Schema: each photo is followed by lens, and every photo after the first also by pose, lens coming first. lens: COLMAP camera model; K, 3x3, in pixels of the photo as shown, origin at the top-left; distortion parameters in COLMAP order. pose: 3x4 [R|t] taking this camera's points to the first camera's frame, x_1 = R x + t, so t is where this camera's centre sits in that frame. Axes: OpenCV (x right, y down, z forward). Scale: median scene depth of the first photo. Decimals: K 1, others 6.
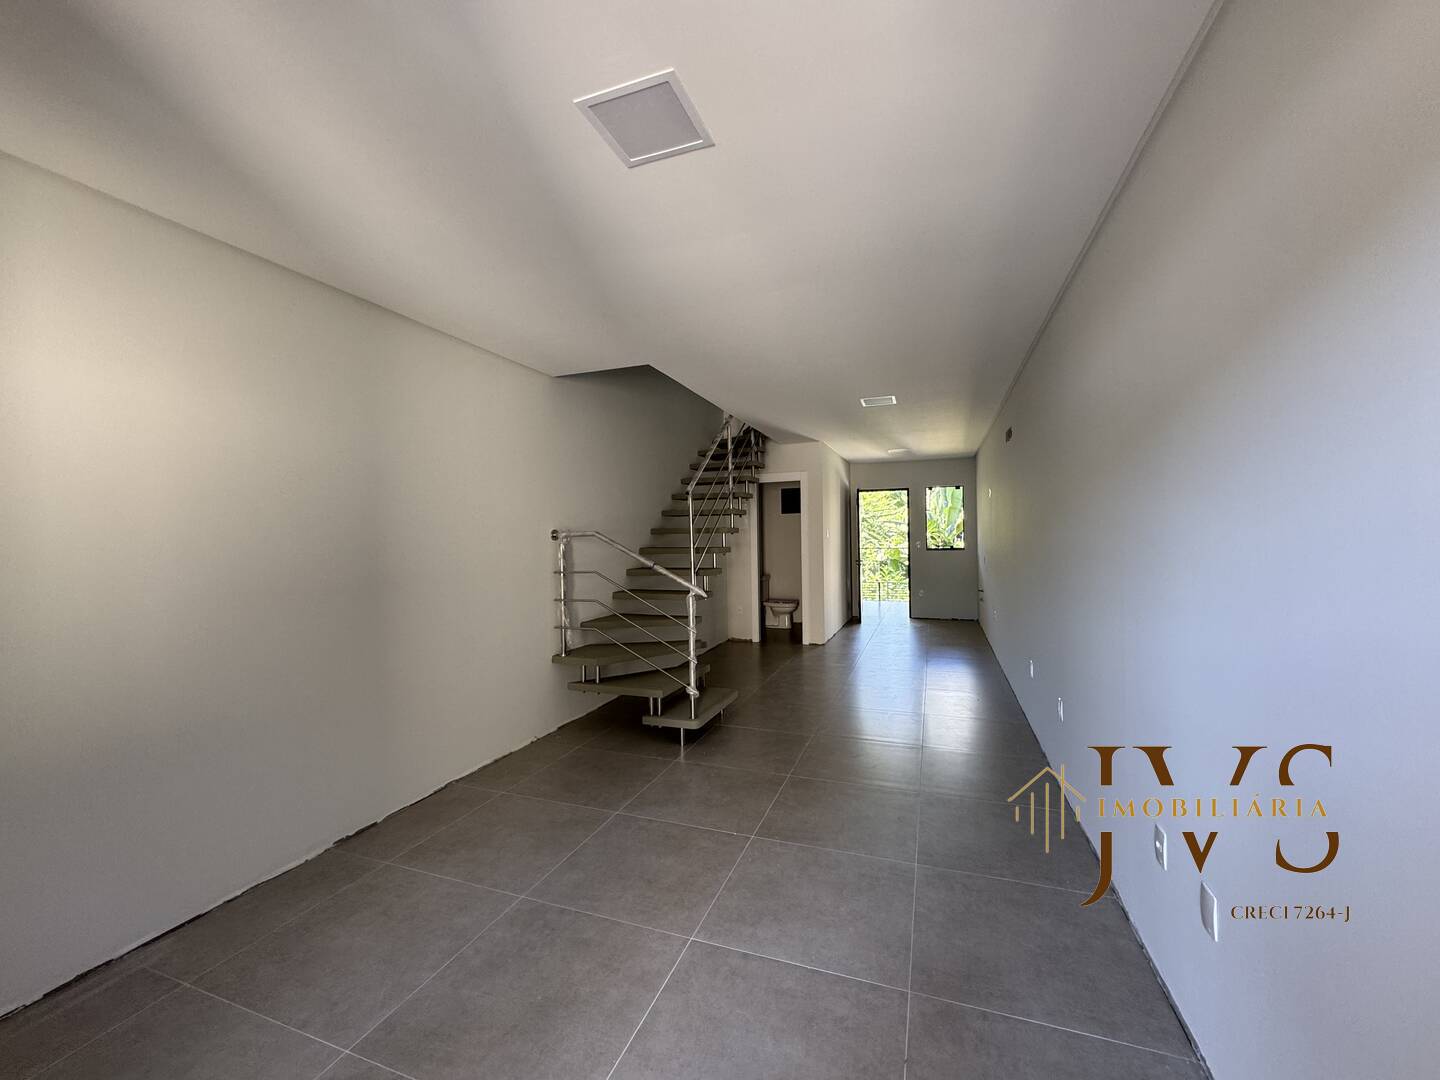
lens RADIAL K [[575.2, 0, 717.7], [0, 575.2, 542.0], [0, 0, 1]] dist [-0.003883, 0.001025]
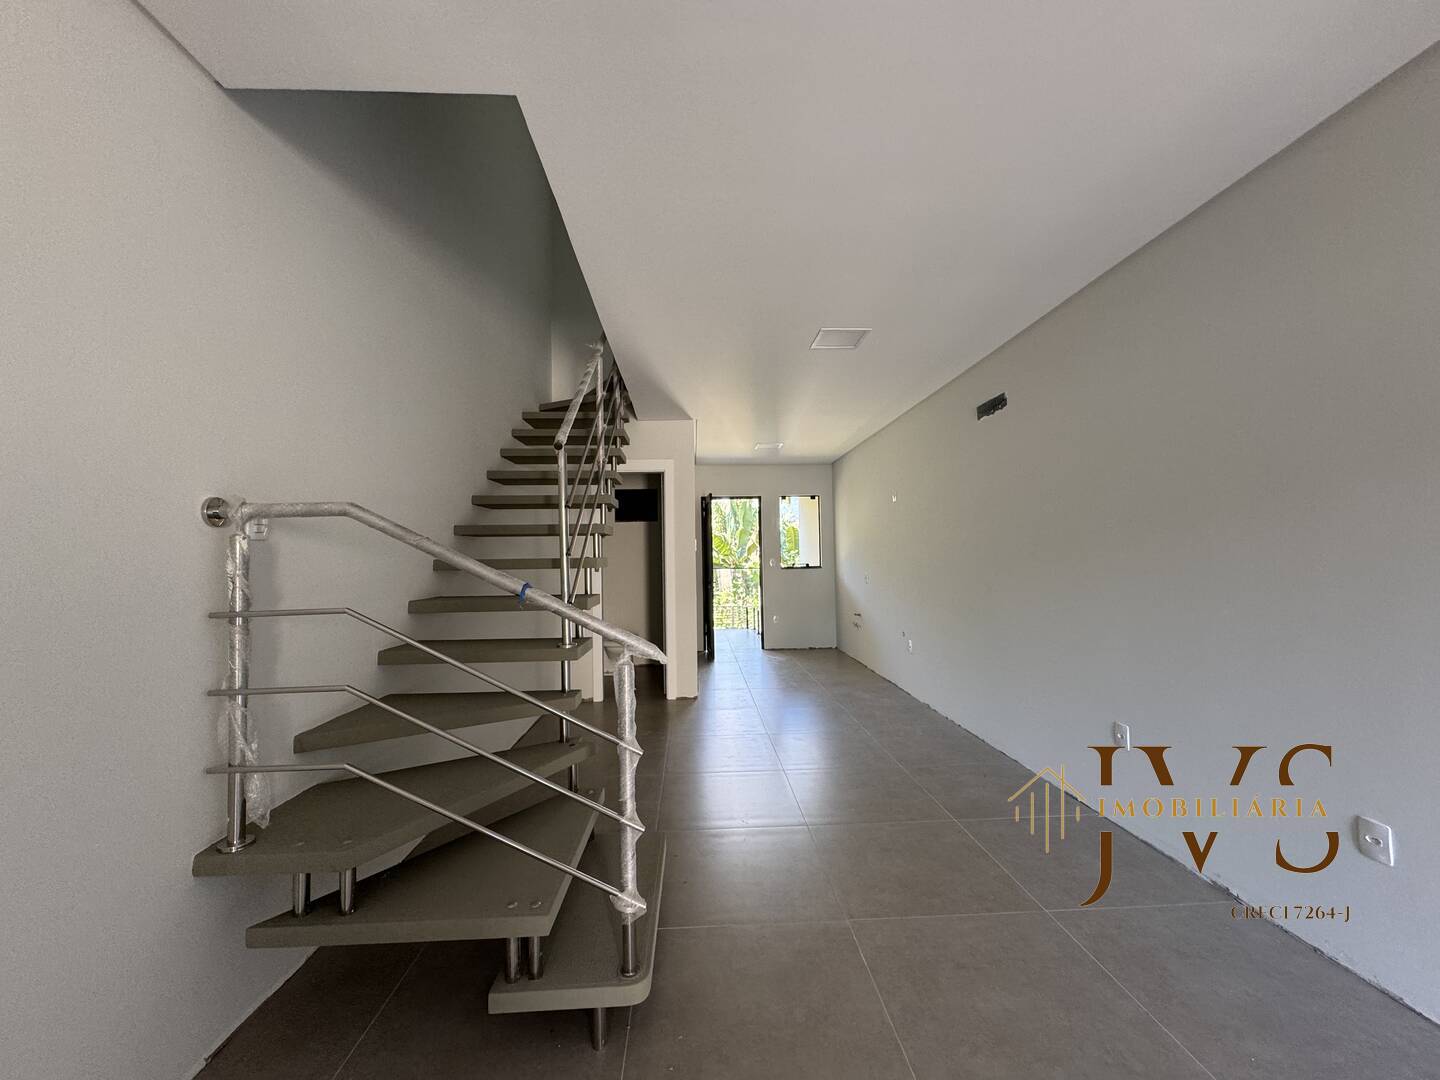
lens RADIAL K [[575.2, 0, 721.5], [0, 575.2, 540.0], [0, 0, 1]] dist [-0.003883, 0.001025]
pose [[0.919352, 0.012719, 0.393230, -0.132269], [0.006417, 0.998860, -0.047311, 0.024585], [-0.393383, 0.046019, 0.918222, 0.542126]]
